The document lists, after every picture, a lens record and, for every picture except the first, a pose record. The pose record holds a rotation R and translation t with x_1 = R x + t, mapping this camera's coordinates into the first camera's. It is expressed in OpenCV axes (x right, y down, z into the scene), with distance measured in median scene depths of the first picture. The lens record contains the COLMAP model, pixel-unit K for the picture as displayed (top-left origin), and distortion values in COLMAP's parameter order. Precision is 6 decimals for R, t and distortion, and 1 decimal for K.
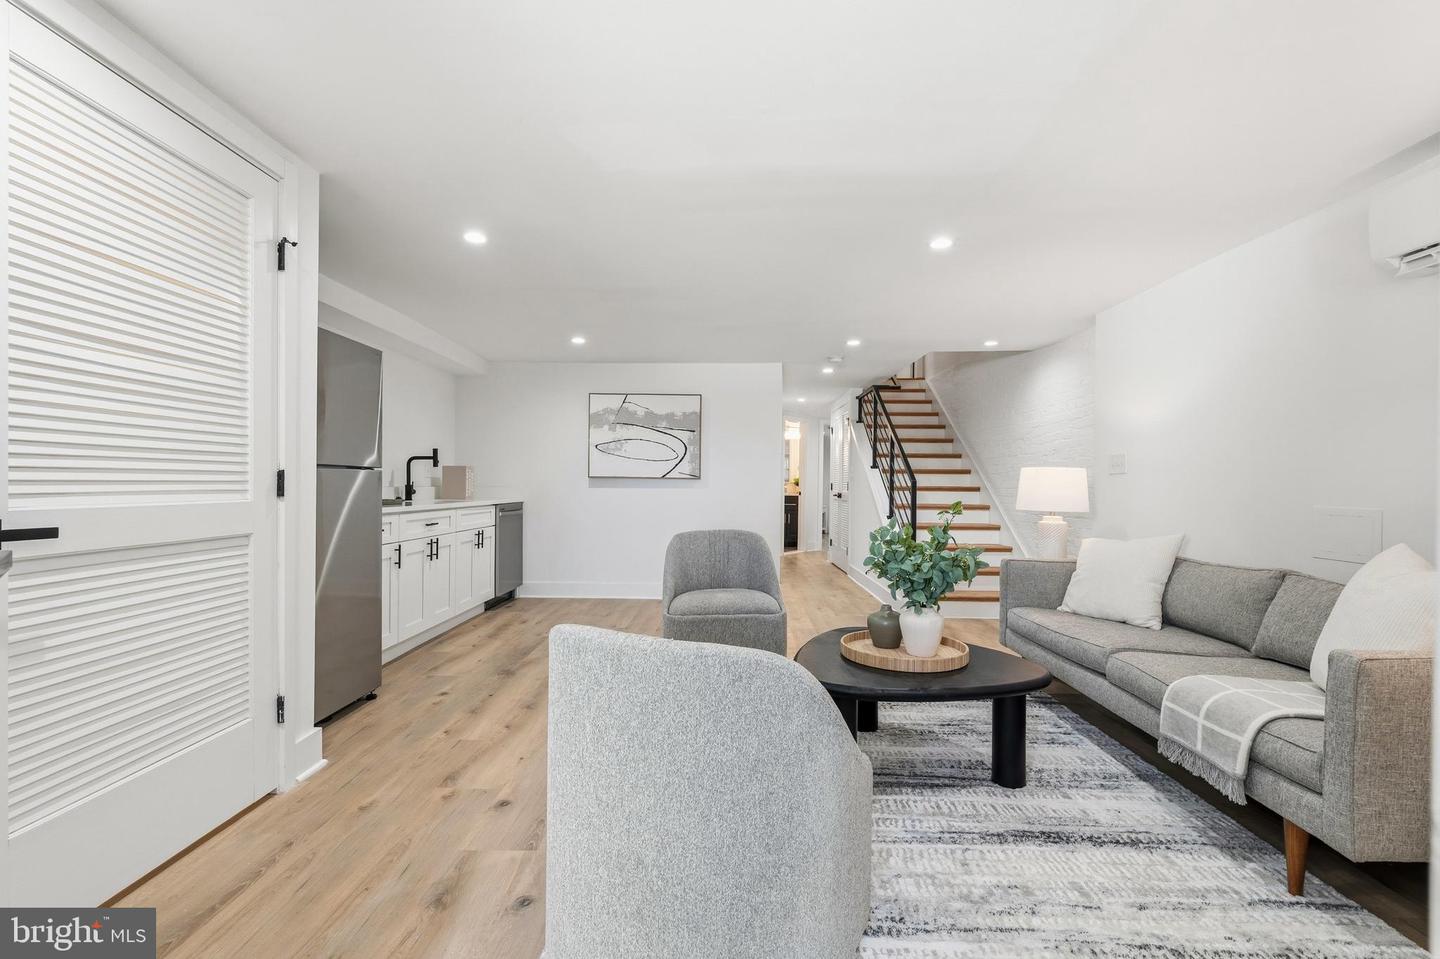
lens RADIAL K [[639.3, 0, 714.4], [0, 639.3, 483.1], [0, 0, 1]] dist [-0.003914, 0.000365]
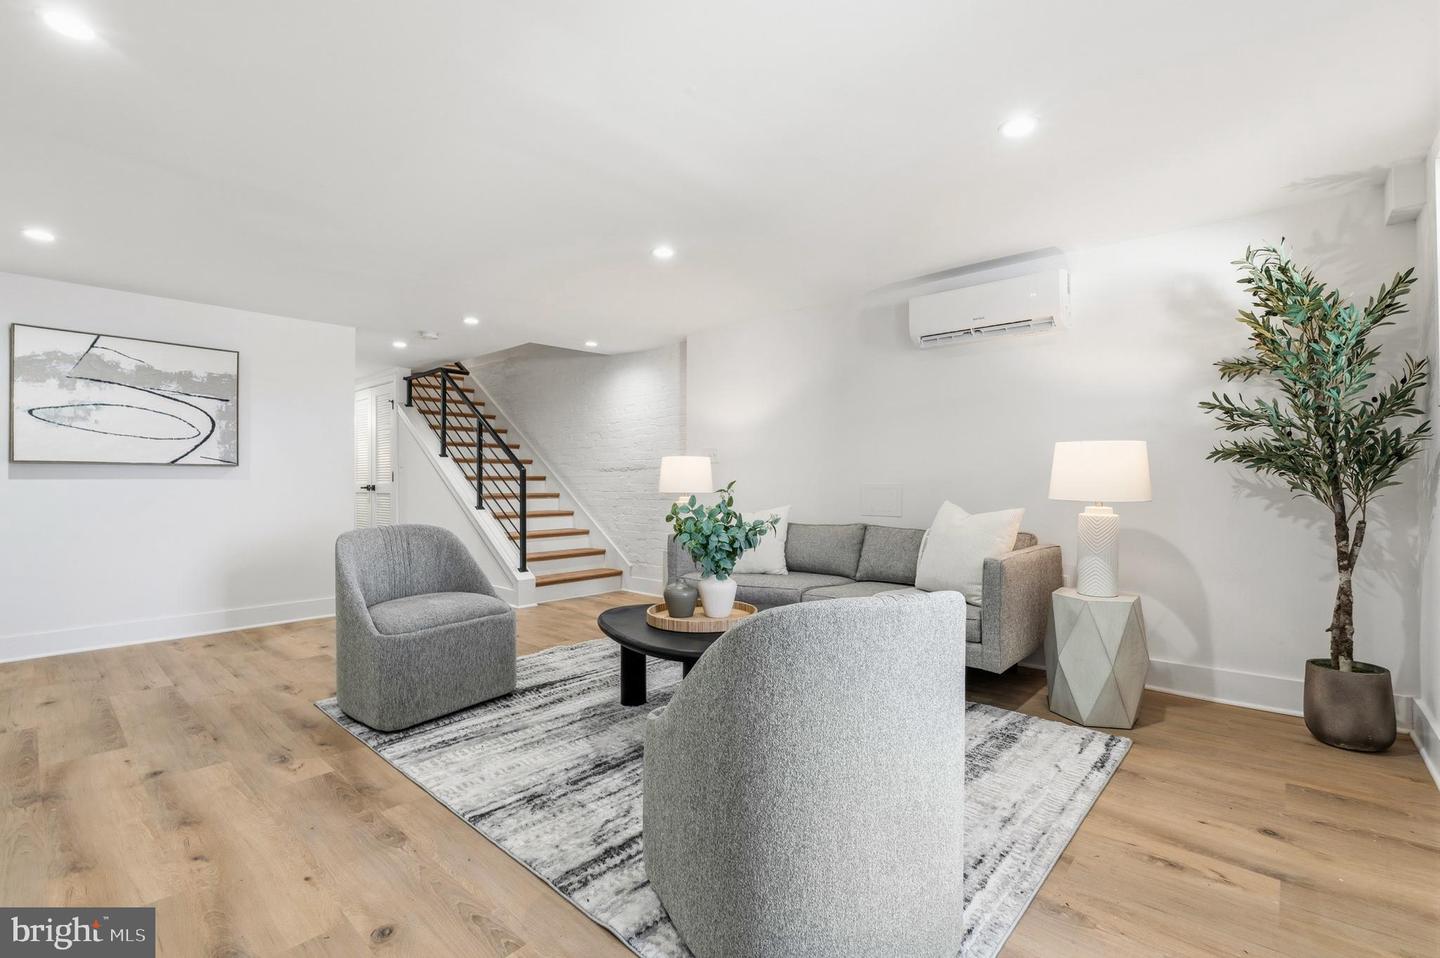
lens RADIAL K [[639.3, 0, 715.4], [0, 639.3, 472.5], [0, 0, 1]] dist [-0.003914, 0.000365]
pose [[0.652436, 0.002960, 0.757838, -0.219493], [0.005076, 0.999953, -0.008275, 0.009448], [-0.757827, 0.009246, 0.652390, 0.106164]]
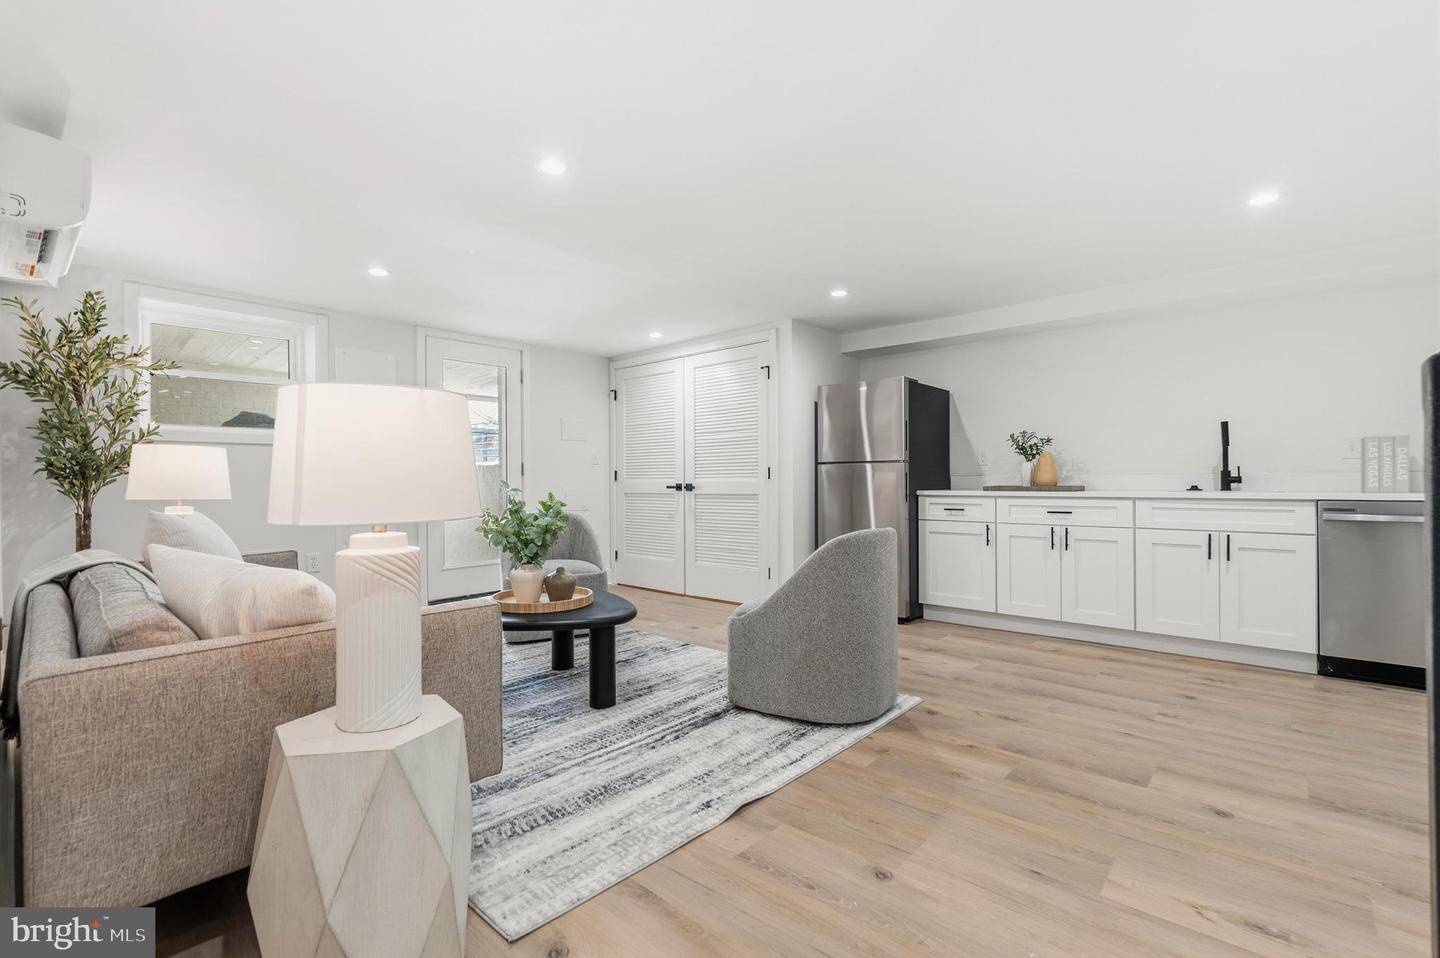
lens RADIAL K [[639.3, 0, 697.8], [0, 639.3, 485.3], [0, 0, 1]] dist [-0.003914, 0.000365]
pose [[-0.677758, -0.000276, -0.735285, 0.425380], [0.003065, 0.999990, -0.003201, 0.018358], [0.735278, -0.004423, -0.677751, 0.863640]]
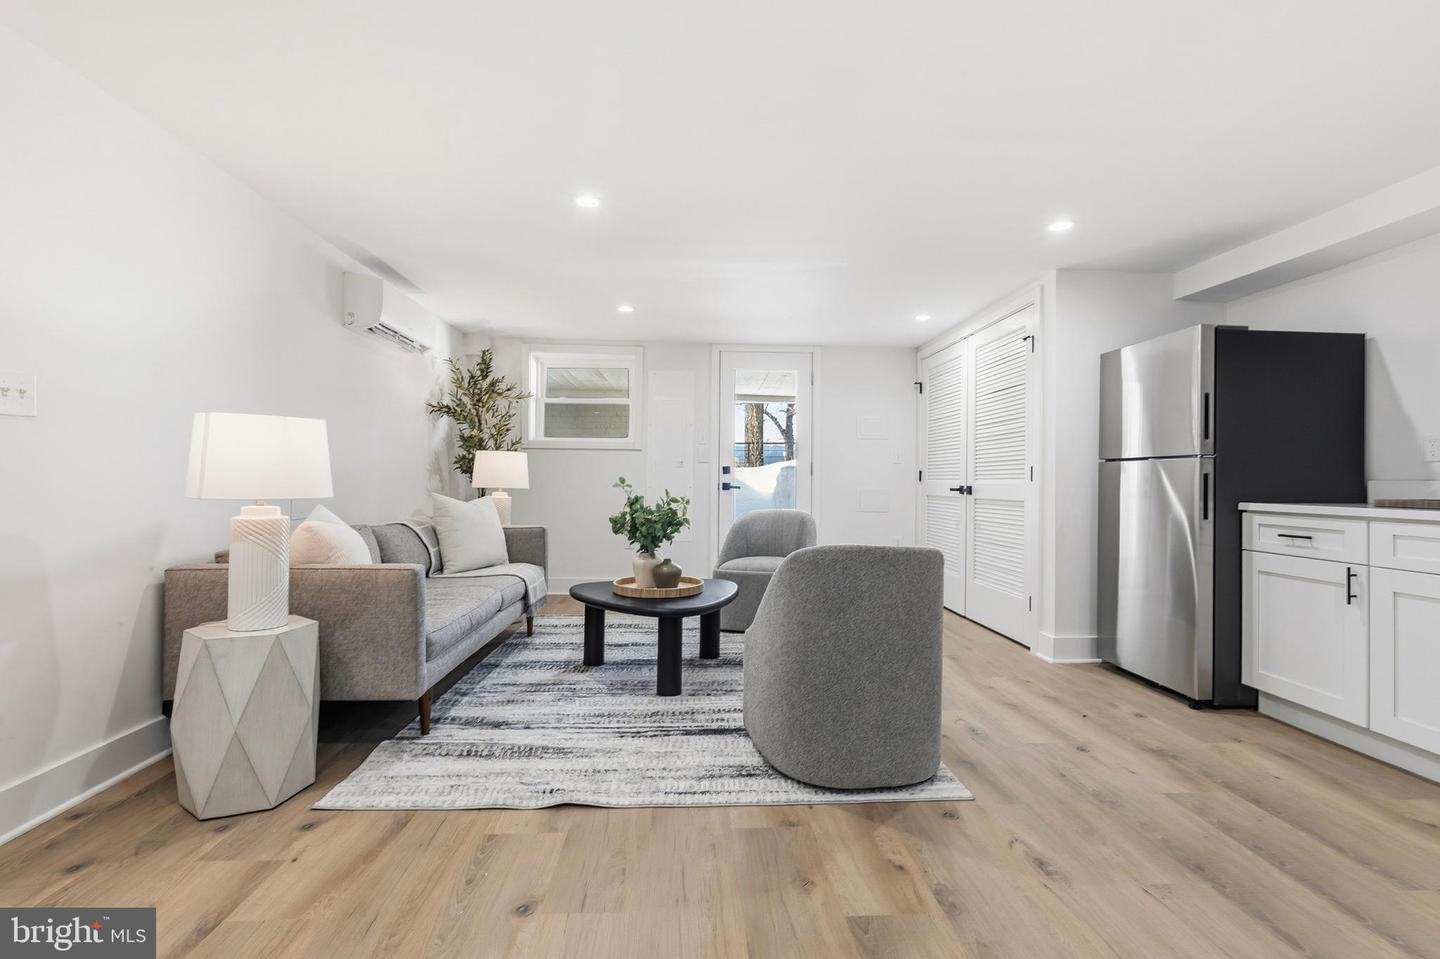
lens RADIAL K [[639.3, 0, 710.2], [0, 639.3, 479.4], [0, 0, 1]] dist [-0.003914, 0.000365]
pose [[-0.997810, -0.022263, -0.062284, 0.115214], [-0.021954, 0.999743, -0.005648, 0.016451], [0.062393, -0.004268, -0.998043, 0.990337]]
